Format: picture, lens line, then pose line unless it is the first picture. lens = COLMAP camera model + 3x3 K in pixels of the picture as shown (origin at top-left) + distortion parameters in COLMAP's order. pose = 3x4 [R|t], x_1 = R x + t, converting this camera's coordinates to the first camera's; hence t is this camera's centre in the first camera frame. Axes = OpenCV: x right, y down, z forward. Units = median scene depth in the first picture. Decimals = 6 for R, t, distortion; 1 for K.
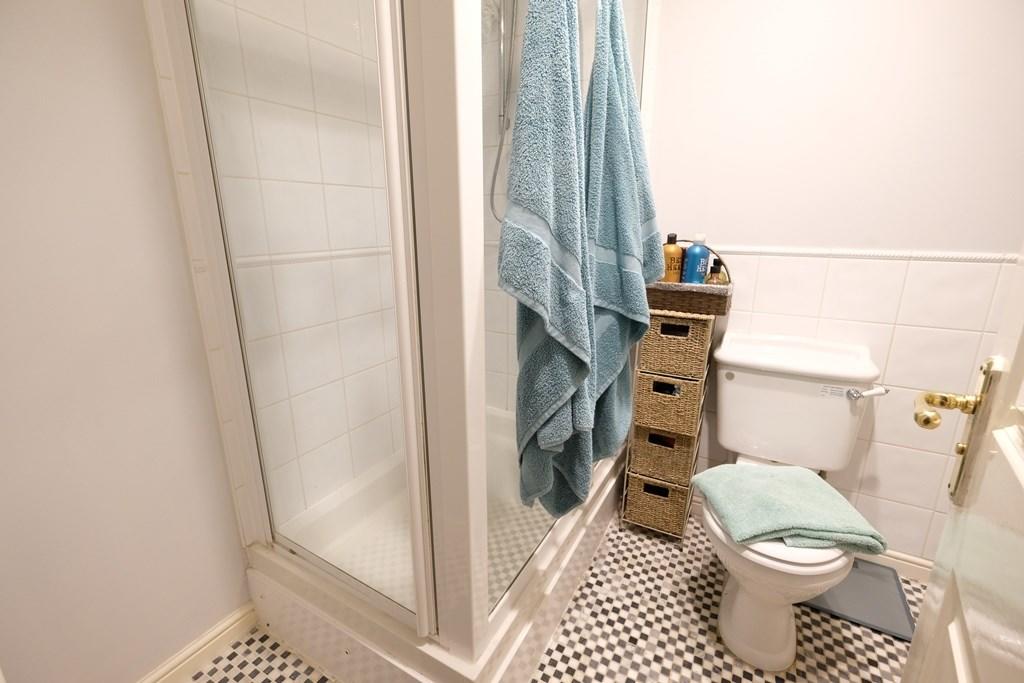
lens RADIAL K [[445.9, 0, 512.0], [0, 445.9, 335.4], [0, 0, 1]] dist [-0.002314, 0.000403]
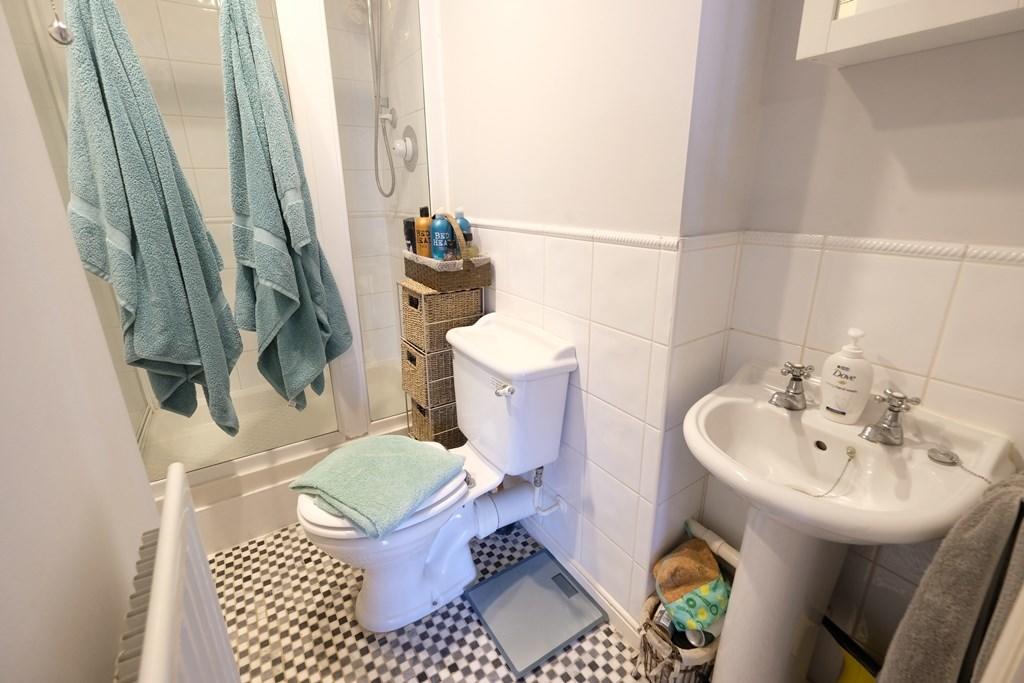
lens RADIAL K [[445.9, 0, 512.0], [0, 445.9, 335.4], [0, 0, 1]] dist [-0.002314, 0.000403]
pose [[0.884113, 0.136584, -0.446867, 1.144421], [-0.109511, 0.990258, 0.086006, -0.054337], [0.454260, -0.027102, 0.890457, 0.214374]]
